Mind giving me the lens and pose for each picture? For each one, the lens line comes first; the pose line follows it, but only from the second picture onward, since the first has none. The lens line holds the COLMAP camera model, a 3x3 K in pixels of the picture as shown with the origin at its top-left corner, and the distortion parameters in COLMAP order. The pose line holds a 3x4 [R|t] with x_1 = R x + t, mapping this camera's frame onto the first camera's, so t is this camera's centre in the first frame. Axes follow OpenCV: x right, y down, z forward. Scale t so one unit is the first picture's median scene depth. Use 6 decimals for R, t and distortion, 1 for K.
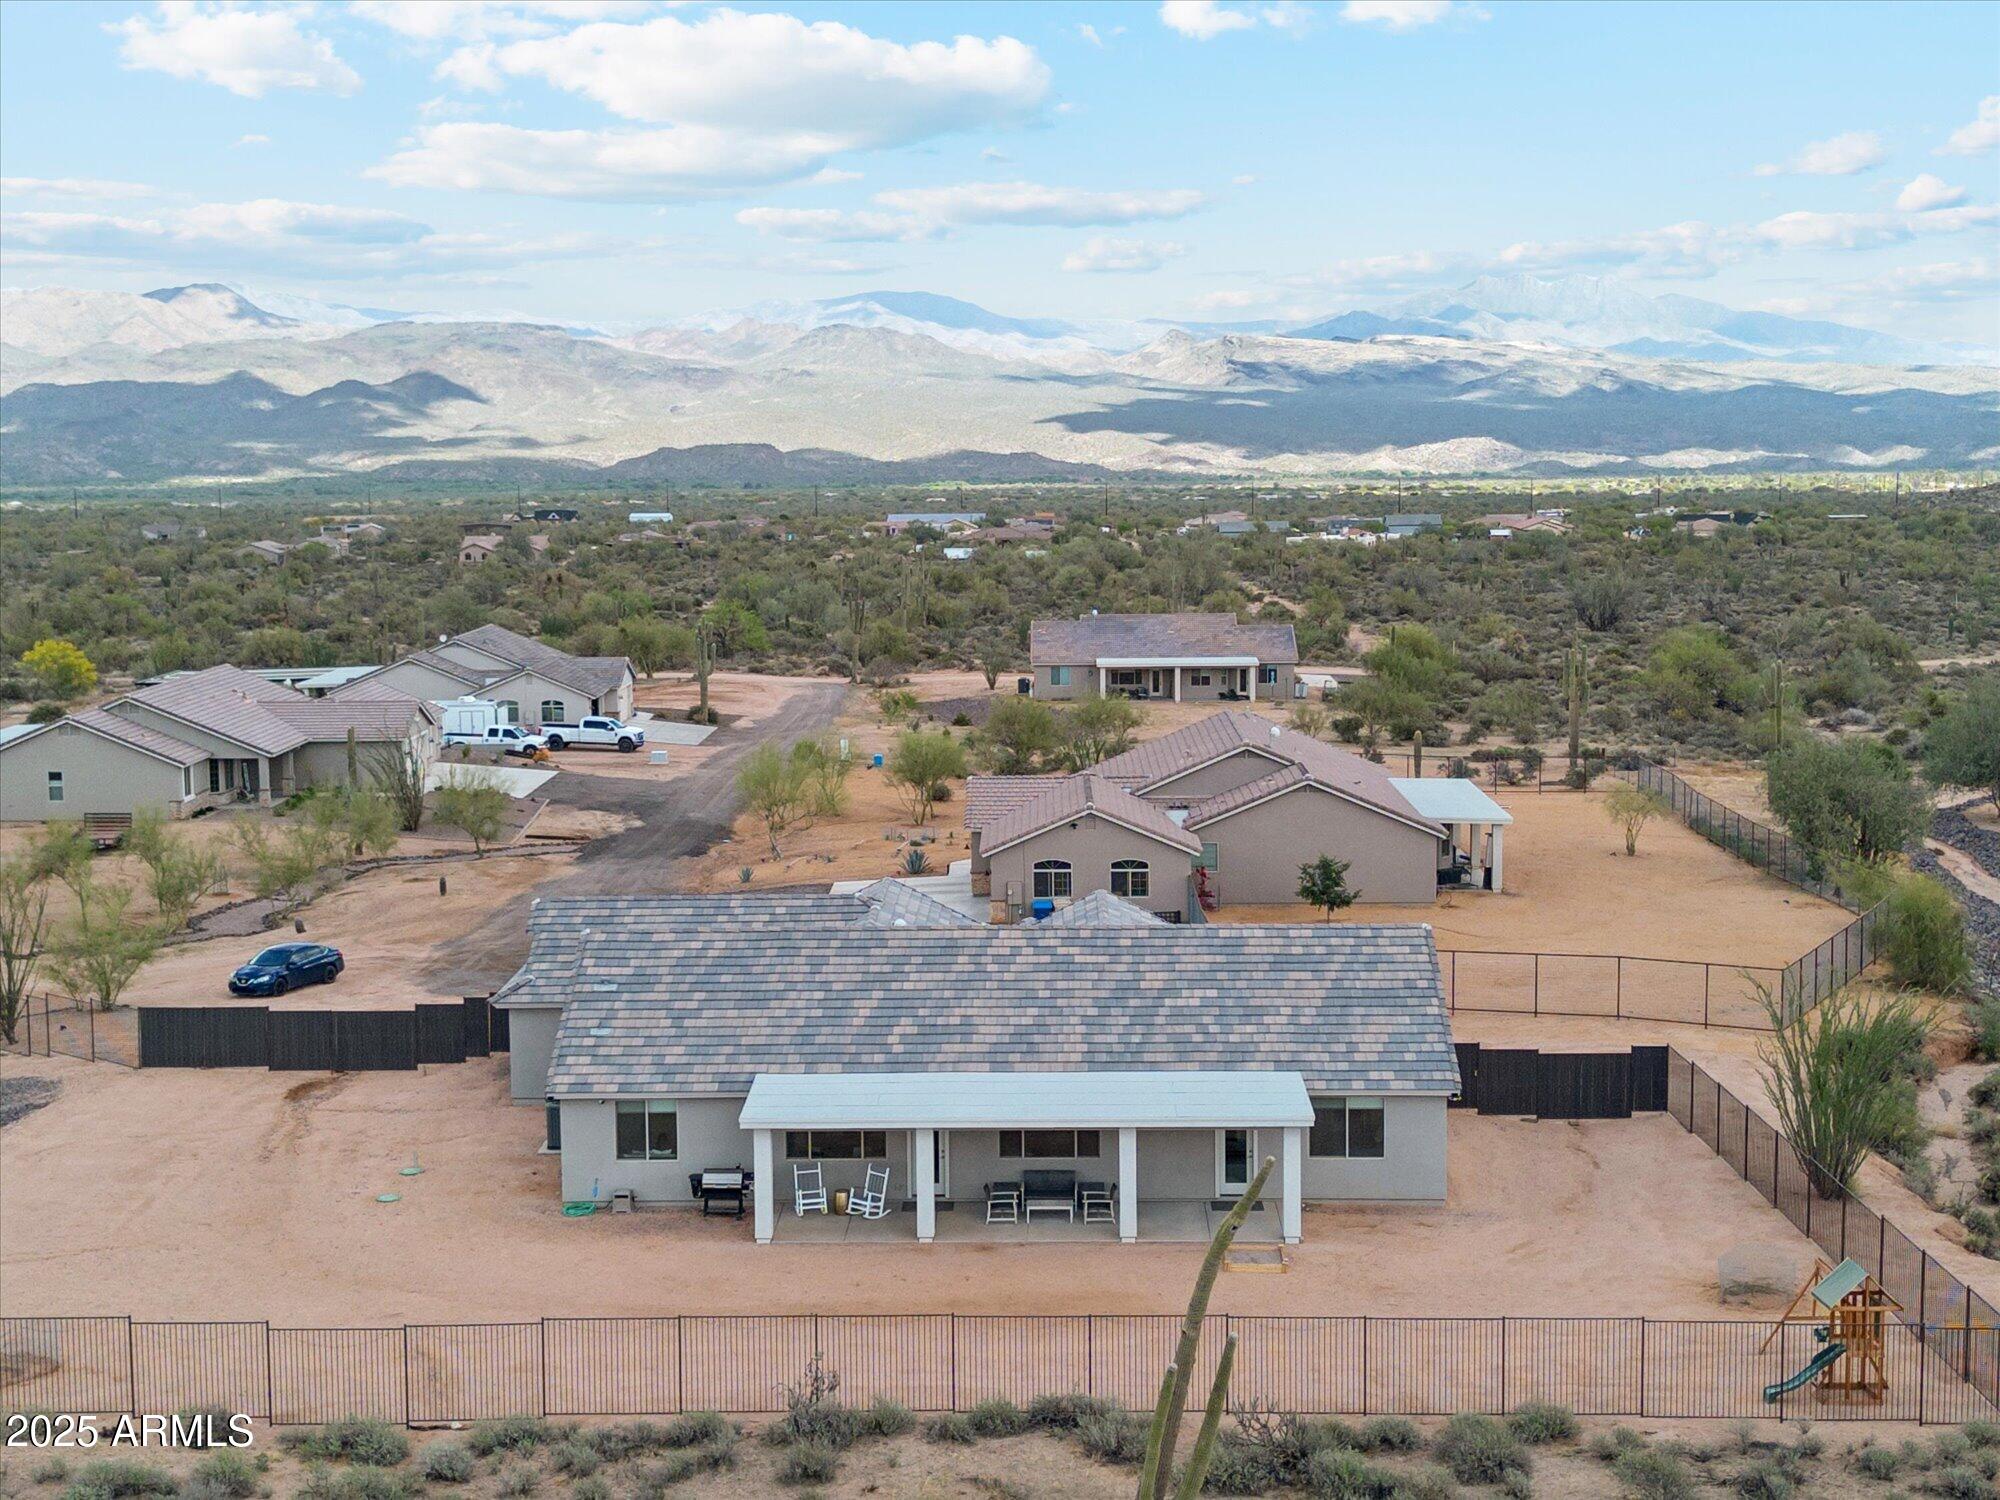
lens RADIAL K [[3037.7, 0, 1000.0], [0, 3037.7, 750.0], [0, 0, 1]] dist [0.250380, -0.926838]
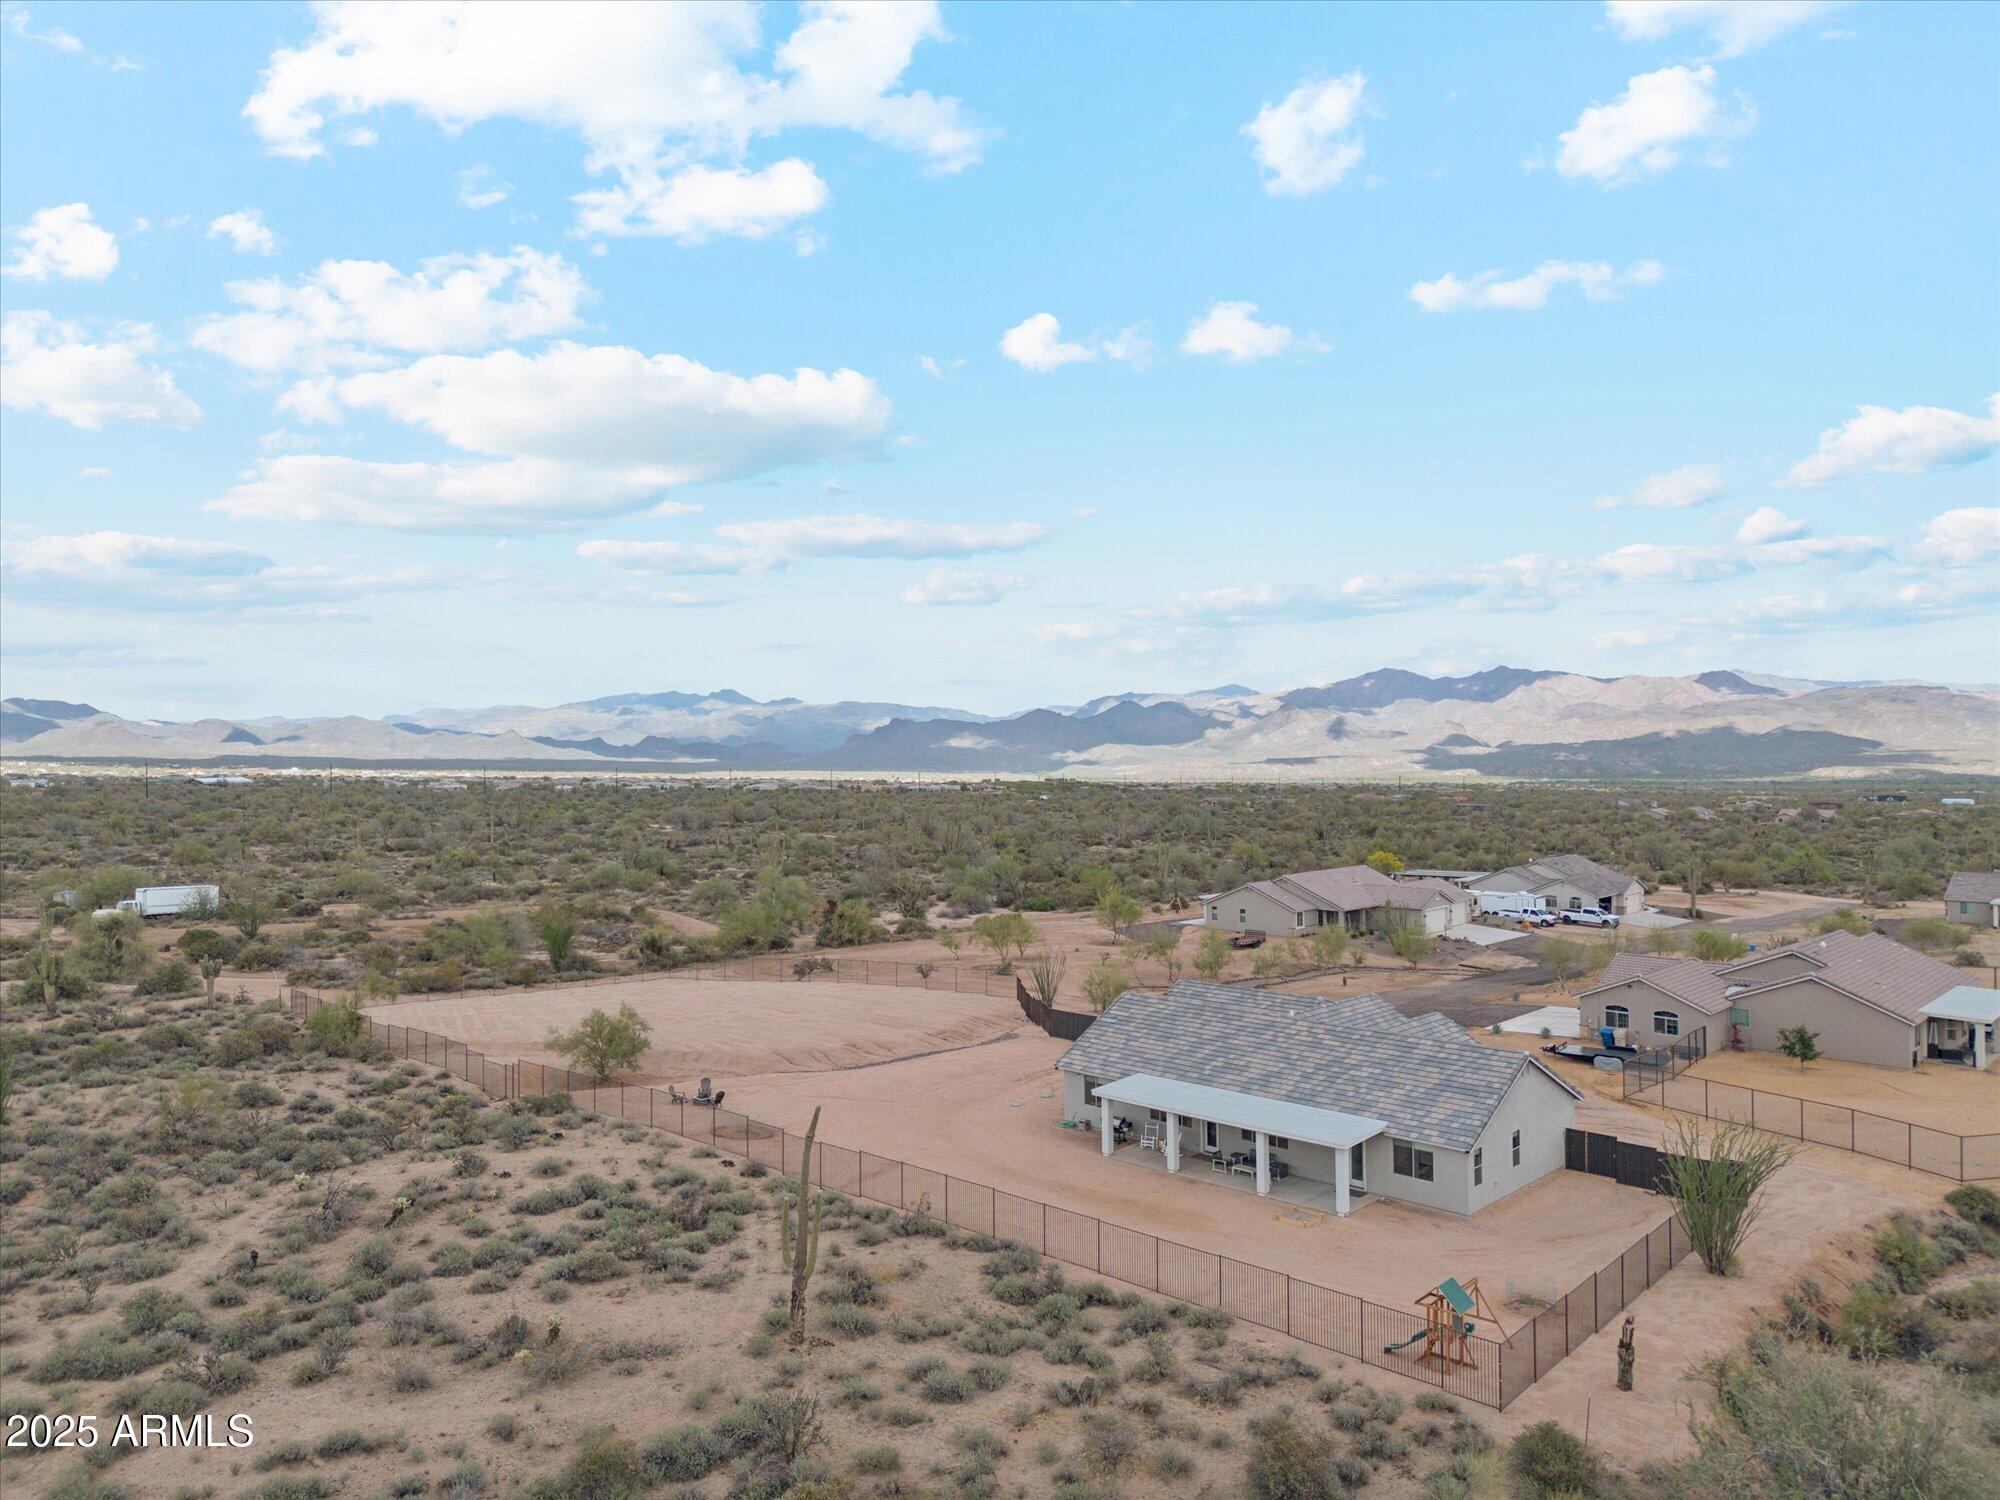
lens RADIAL K [[1526.0, 0, 966.0], [0, 1526.0, 746.6], [0, 0, 1]] dist [0.083495, -0.072106]
pose [[0.703896, 0.003273, -0.710295, 0.252303], [-0.076774, 0.994482, -0.071500, -0.011786], [0.706142, 0.104860, 0.700263, 0.089220]]
